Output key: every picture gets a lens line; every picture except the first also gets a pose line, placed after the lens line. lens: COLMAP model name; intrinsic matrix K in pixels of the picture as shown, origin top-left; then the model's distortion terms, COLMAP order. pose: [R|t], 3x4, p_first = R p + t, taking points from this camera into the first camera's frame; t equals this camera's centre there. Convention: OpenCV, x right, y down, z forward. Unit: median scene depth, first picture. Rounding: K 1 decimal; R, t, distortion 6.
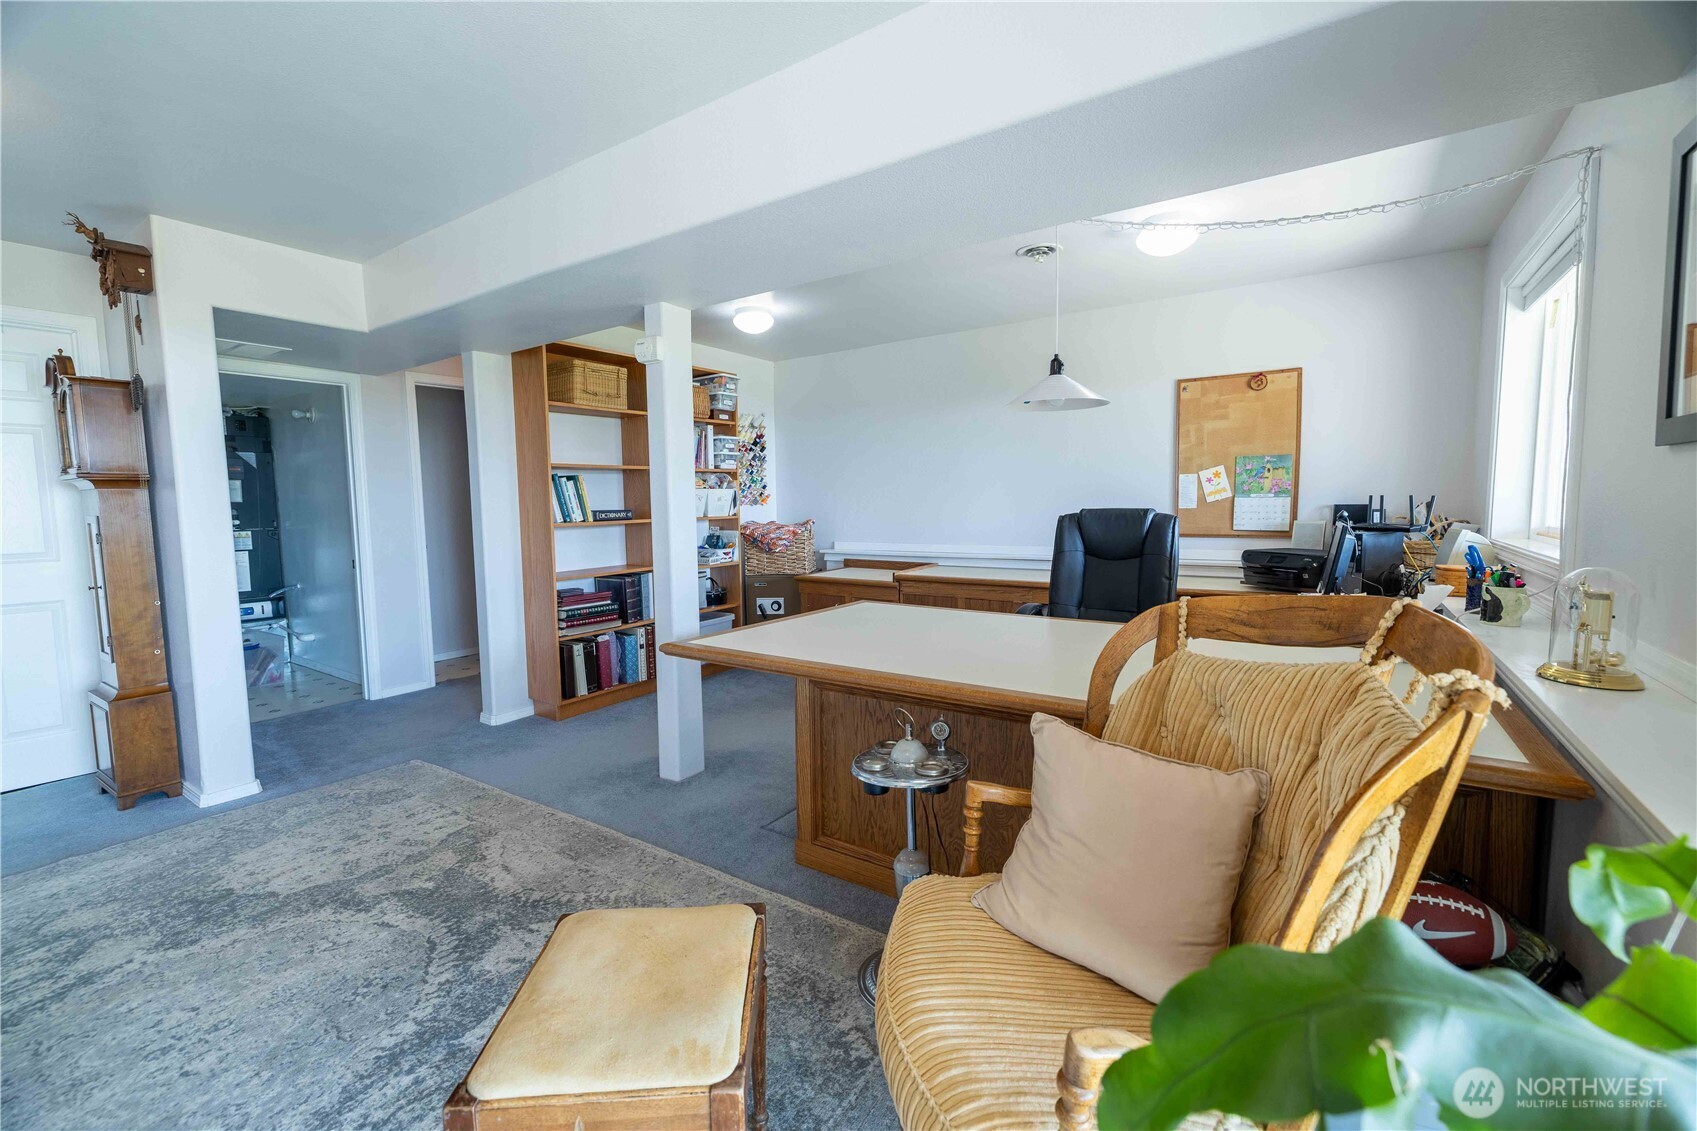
lens RADIAL K [[712.2, 0, 840.9], [0, 712.2, 560.1], [0, 0, 1]] dist [-0.000001, -0.000277]
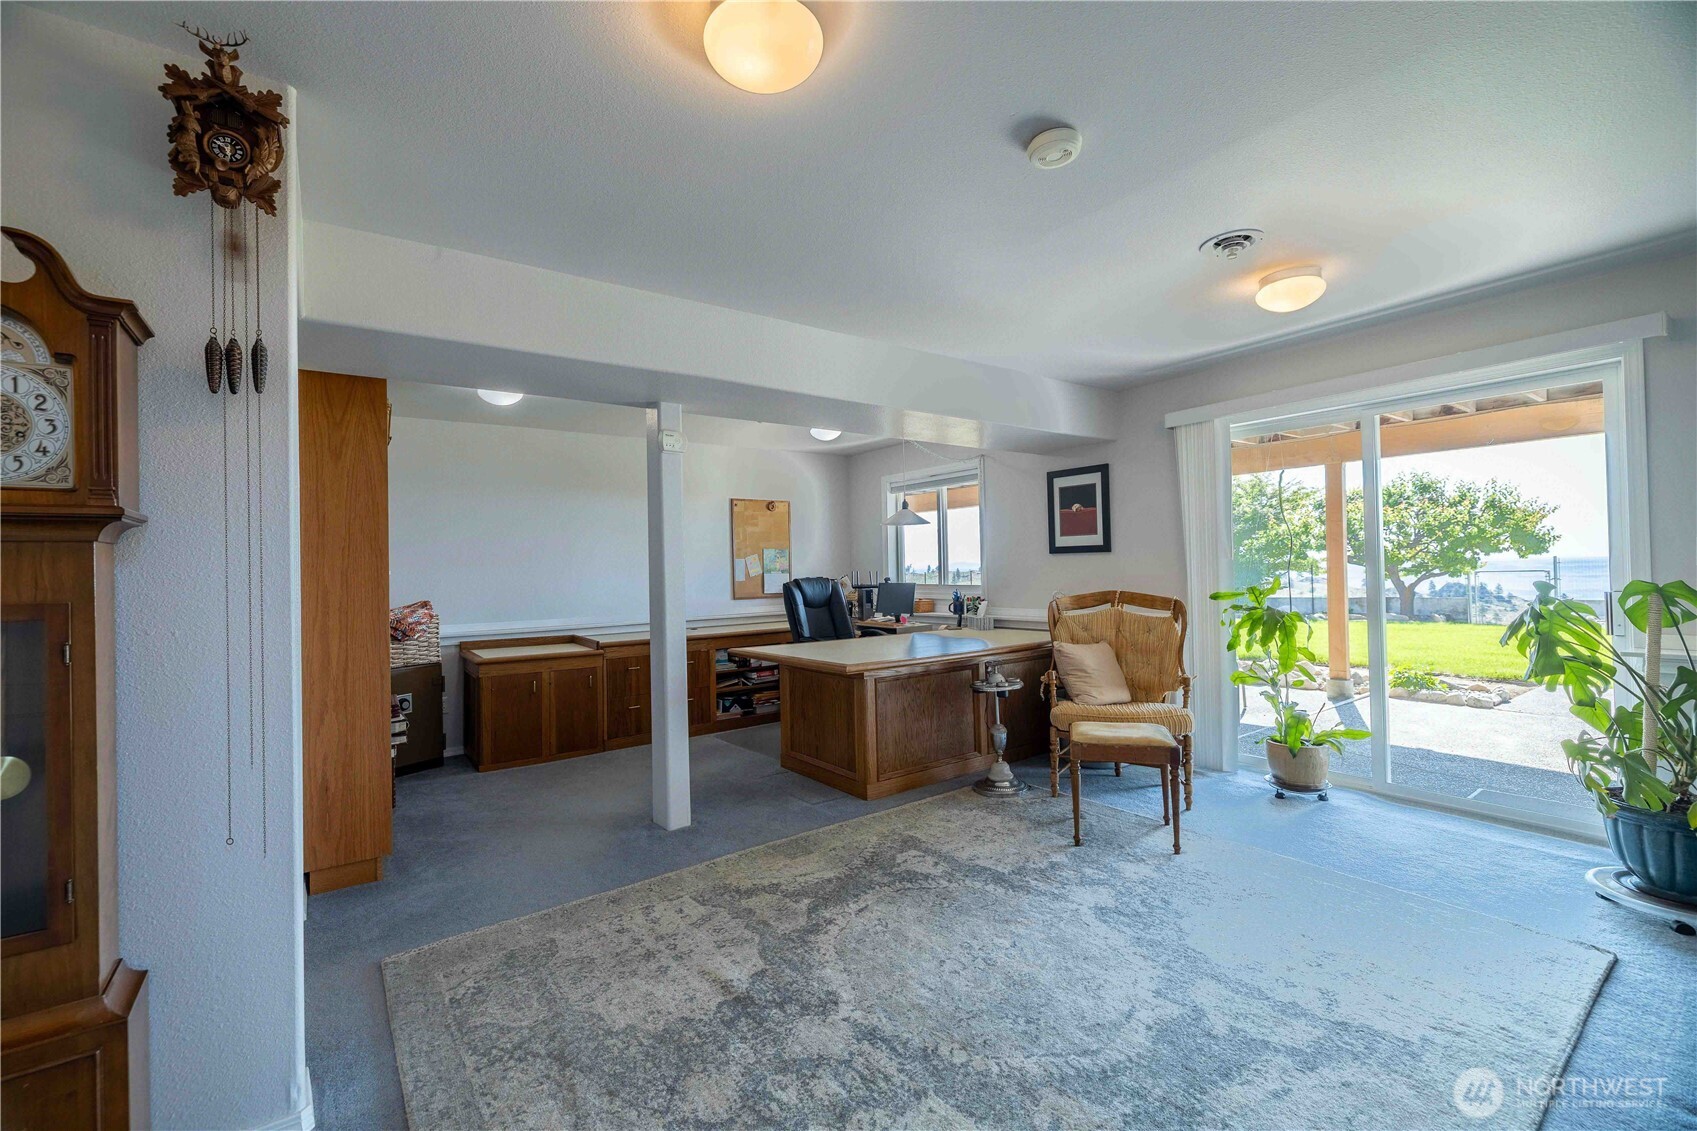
lens RADIAL K [[712.2, 0, 840.9], [0, 712.2, 560.1], [0, 0, 1]] dist [-0.000001, -0.000277]
pose [[0.334540, 0.019924, 0.942171, -1.494819], [0.098397, 0.993573, -0.055949, -0.016387], [-0.937230, 0.111424, 0.330430, 0.462041]]
